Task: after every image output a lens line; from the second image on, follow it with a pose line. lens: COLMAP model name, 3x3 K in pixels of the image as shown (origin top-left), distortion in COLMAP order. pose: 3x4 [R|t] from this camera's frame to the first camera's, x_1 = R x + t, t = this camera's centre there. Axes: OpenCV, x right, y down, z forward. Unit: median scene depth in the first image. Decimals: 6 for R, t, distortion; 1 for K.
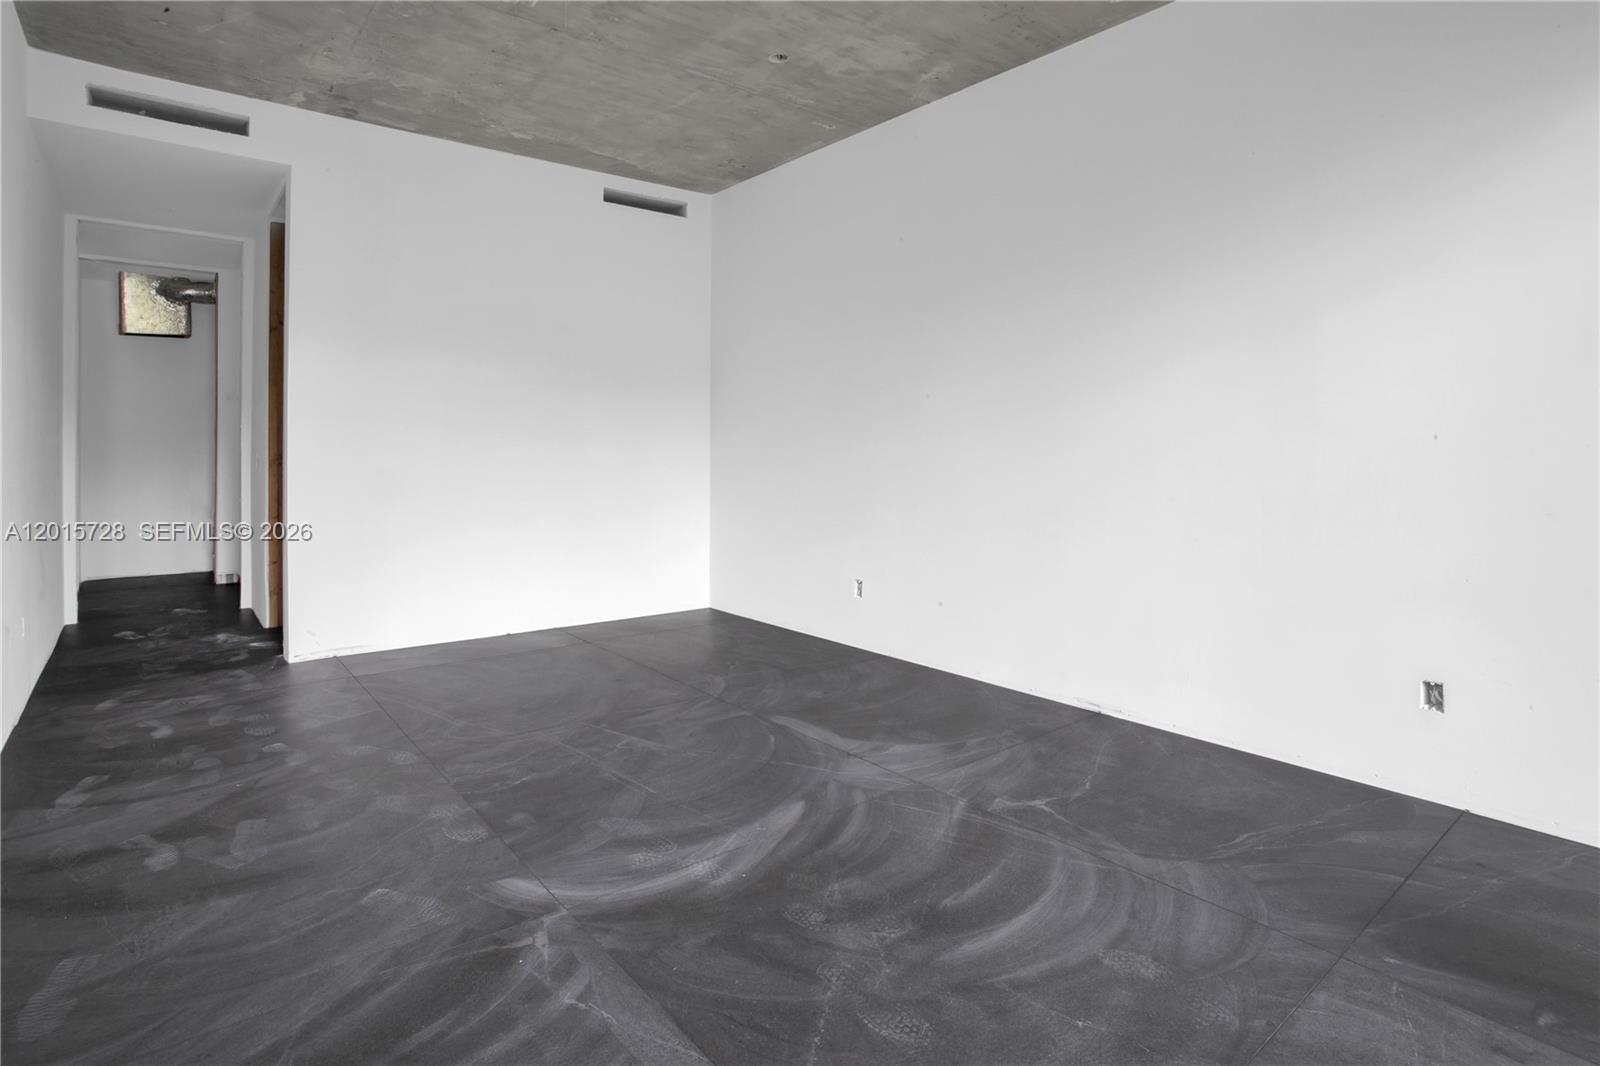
lens RADIAL K [[818.3, 0, 808.2], [0, 818.3, 524.4], [0, 0, 1]] dist [-0.036116, 0.000904]
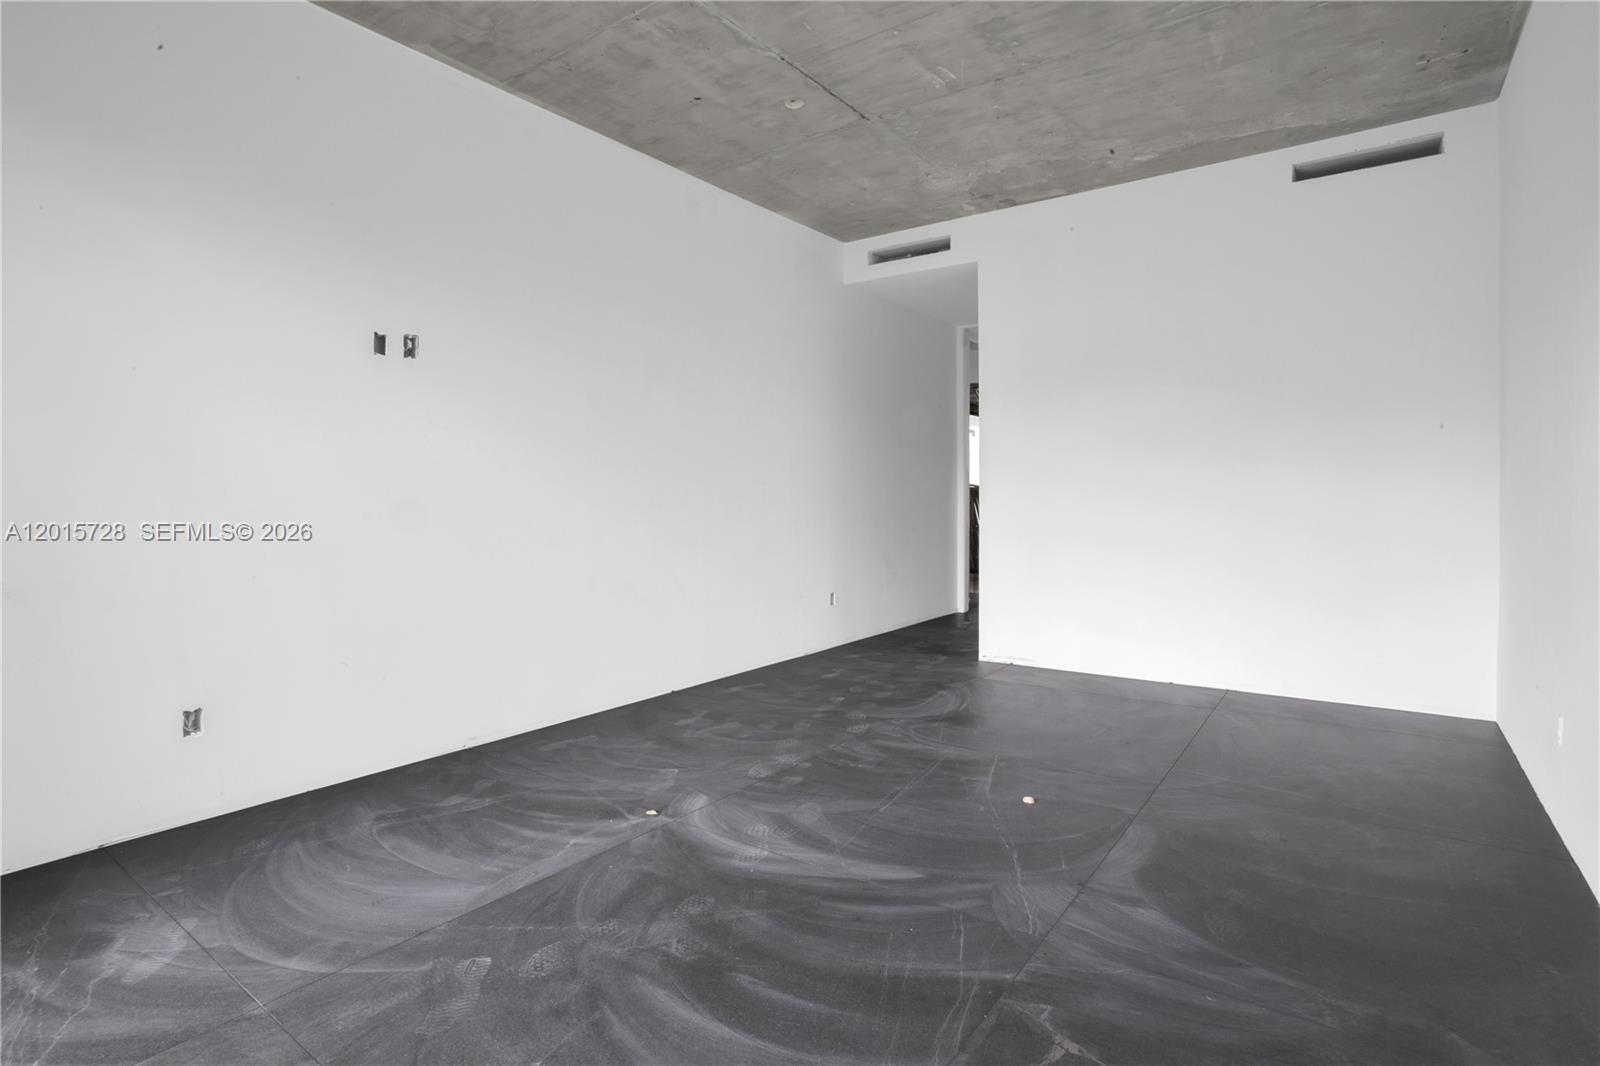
lens RADIAL K [[818.3, 0, 808.2], [0, 818.3, 524.4], [0, 0, 1]] dist [-0.036116, 0.000904]
pose [[0.217872, 0.016000, -0.975846, 0.969980], [-0.064384, 0.997923, 0.001987, -0.051538], [0.973851, 0.062396, 0.218450, 0.752676]]
